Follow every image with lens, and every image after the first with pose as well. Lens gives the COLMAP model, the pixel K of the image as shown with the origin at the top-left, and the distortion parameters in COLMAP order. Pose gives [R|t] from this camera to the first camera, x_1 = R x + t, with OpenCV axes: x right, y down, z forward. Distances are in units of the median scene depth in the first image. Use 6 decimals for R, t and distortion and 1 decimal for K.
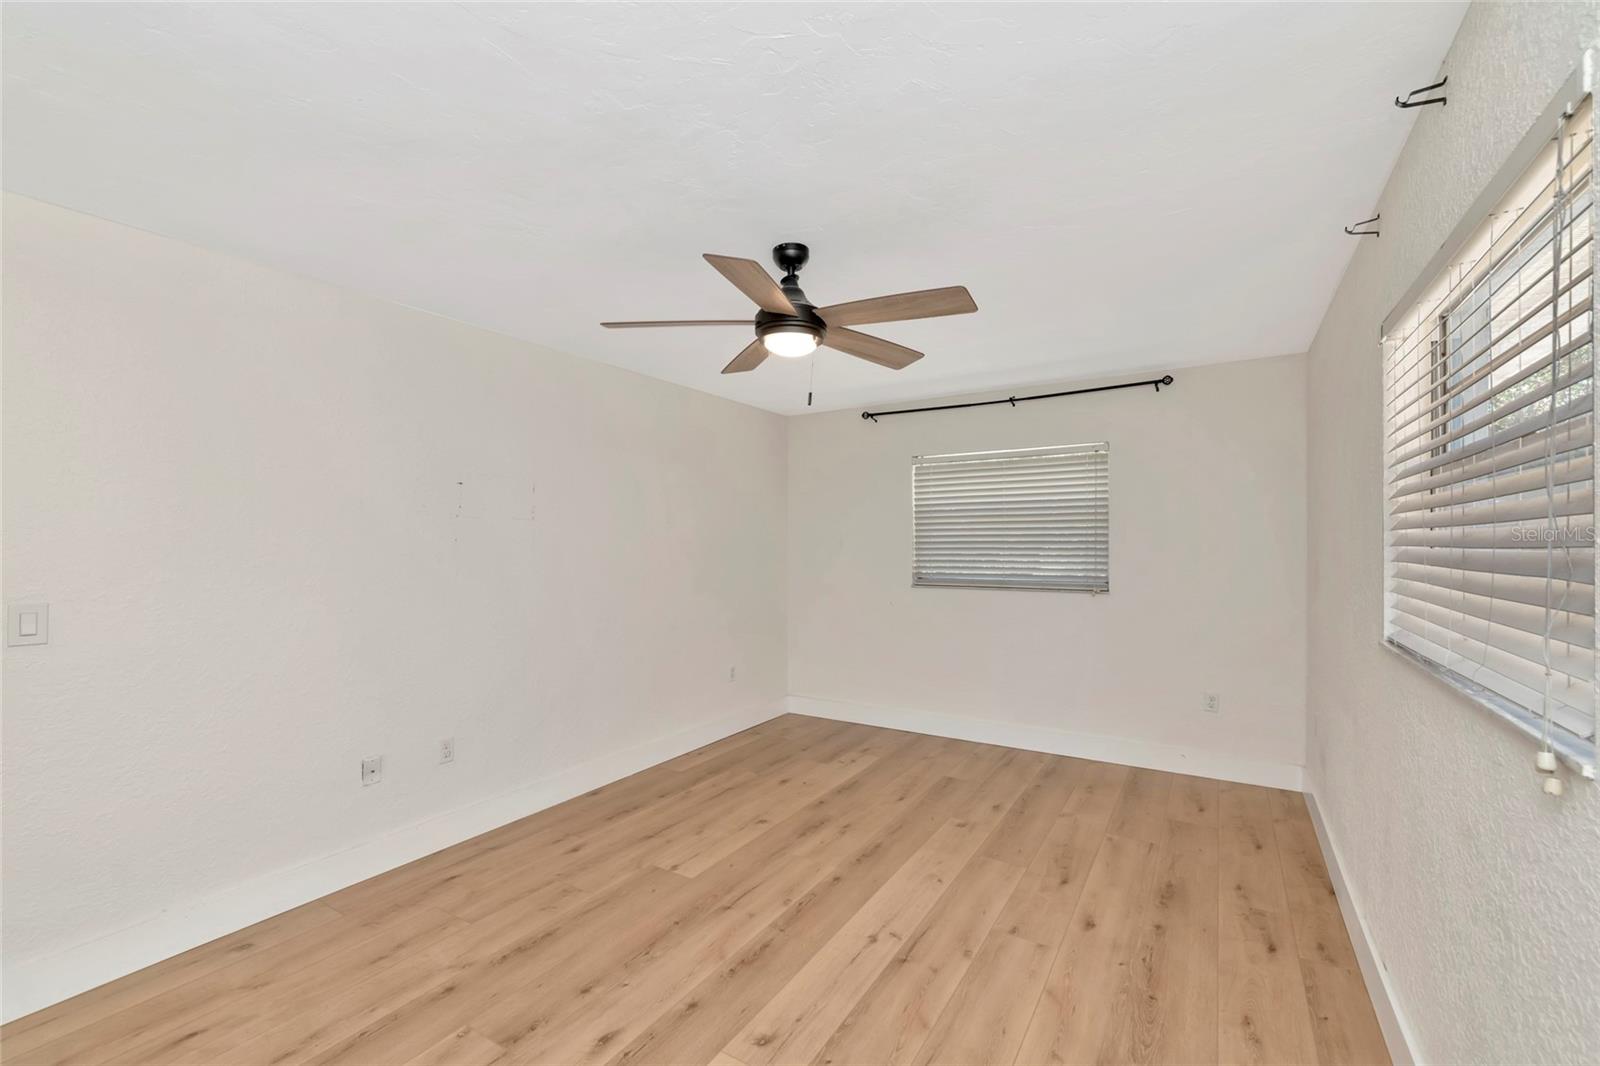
lens RADIAL K [[678.7, 0, 798.3], [0, 678.7, 538.8], [0, 0, 1]] dist [-0.000001, 0.000351]
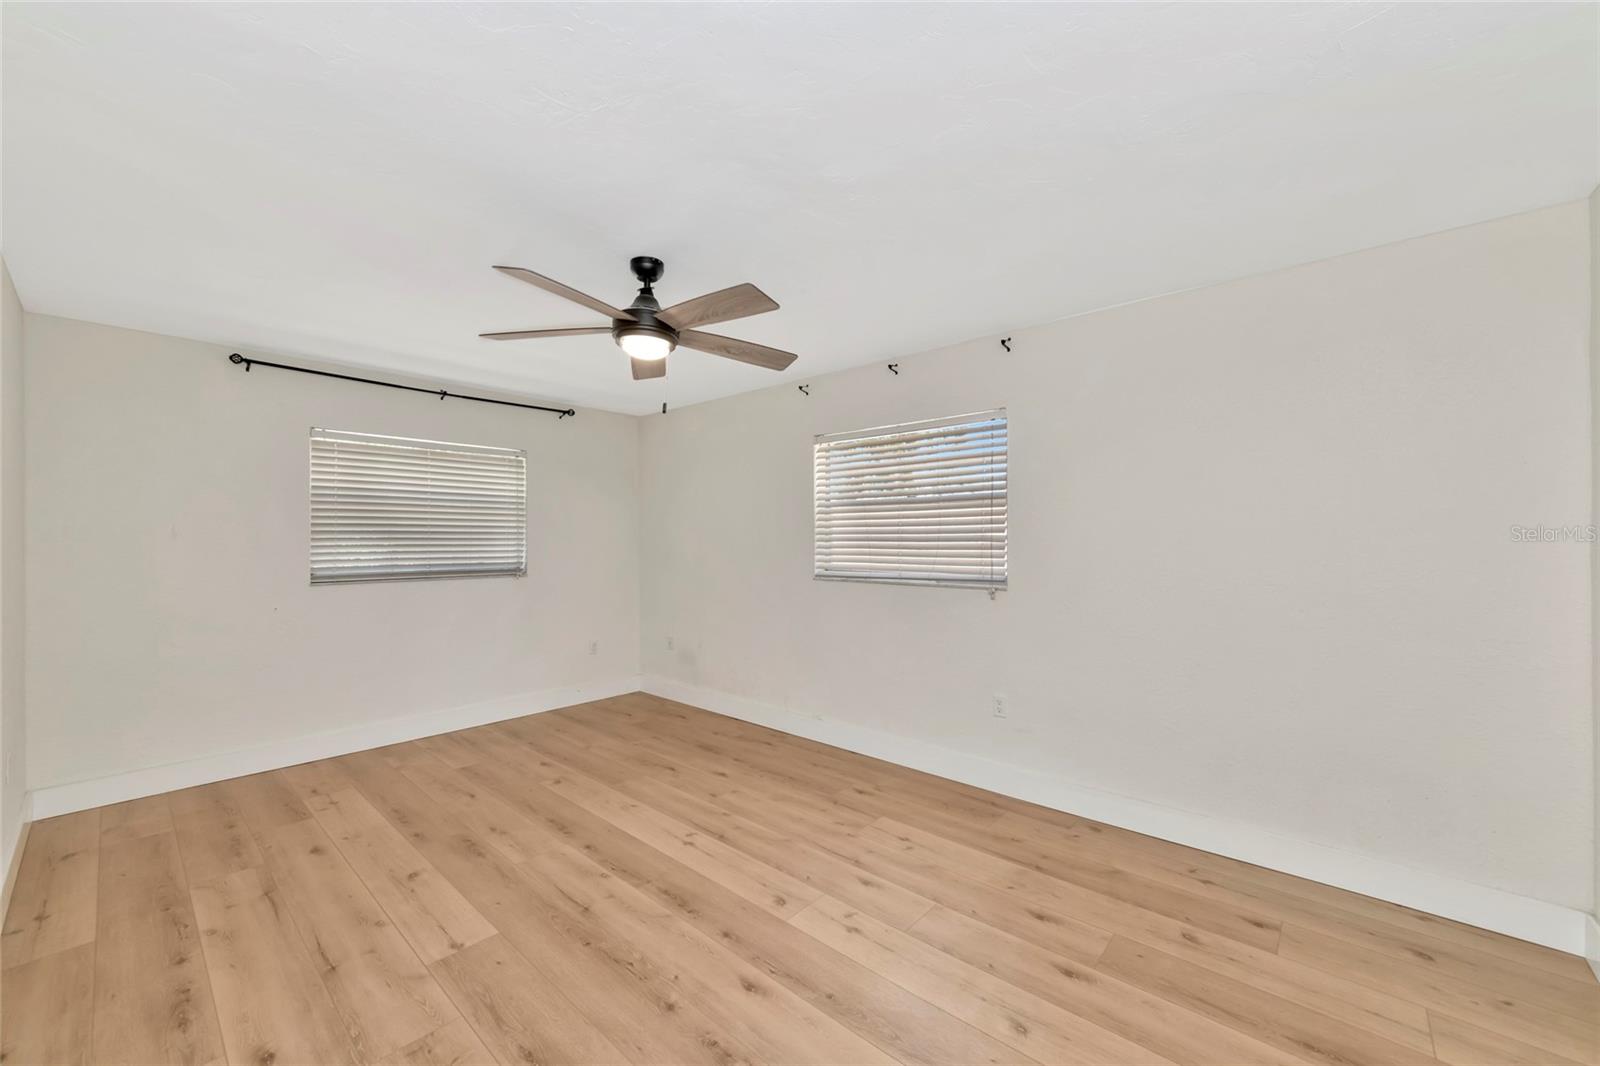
lens RADIAL K [[609.0, 0, 806.1], [0, 609.0, 538.5], [0, 0, 1]] dist [-0.003521, 0.000806]
pose [[0.163878, 0.004438, 0.986471, -0.752079], [-0.005415, 0.999979, -0.003599, 0.021156], [-0.986466, -0.004752, 0.163899, 0.468614]]
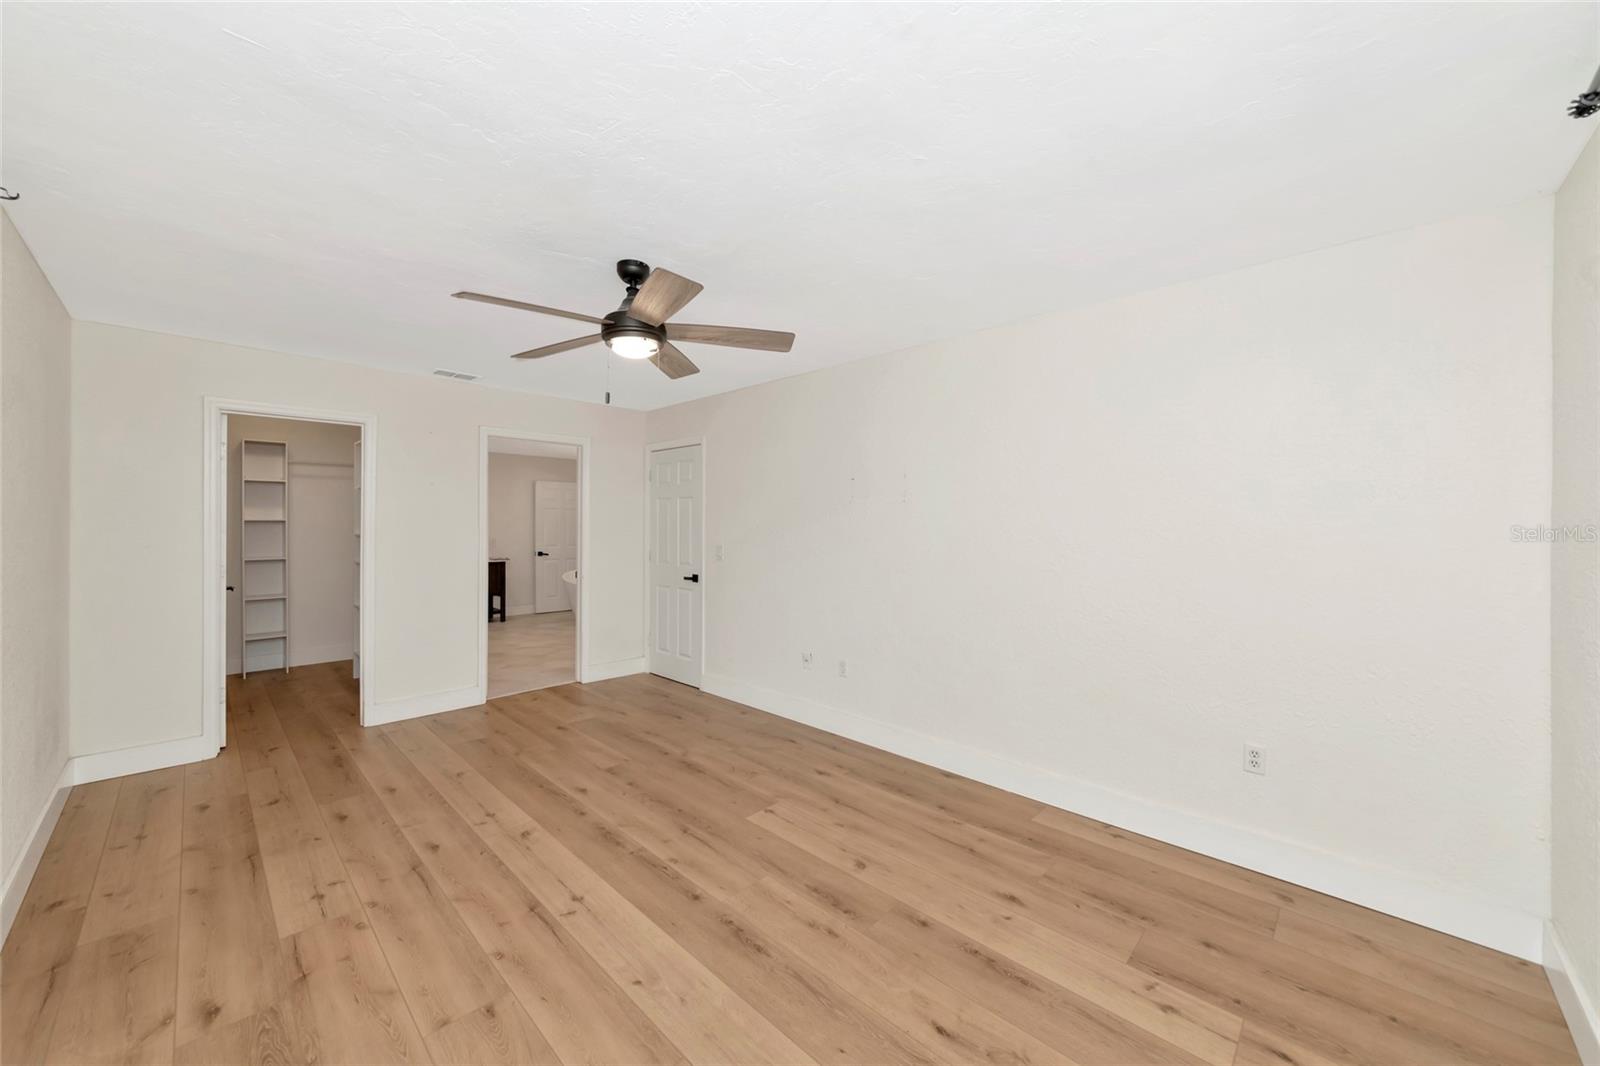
lens RADIAL K [[609.0, 0, 798.2], [0, 609.0, 524.6], [0, 0, 1]] dist [-0.003521, 0.000806]
pose [[-0.226380, 0.005259, -0.974025, 0.729393], [0.005475, 0.999976, 0.004126, 0.010485], [0.974024, -0.004398, -0.226403, 1.199045]]
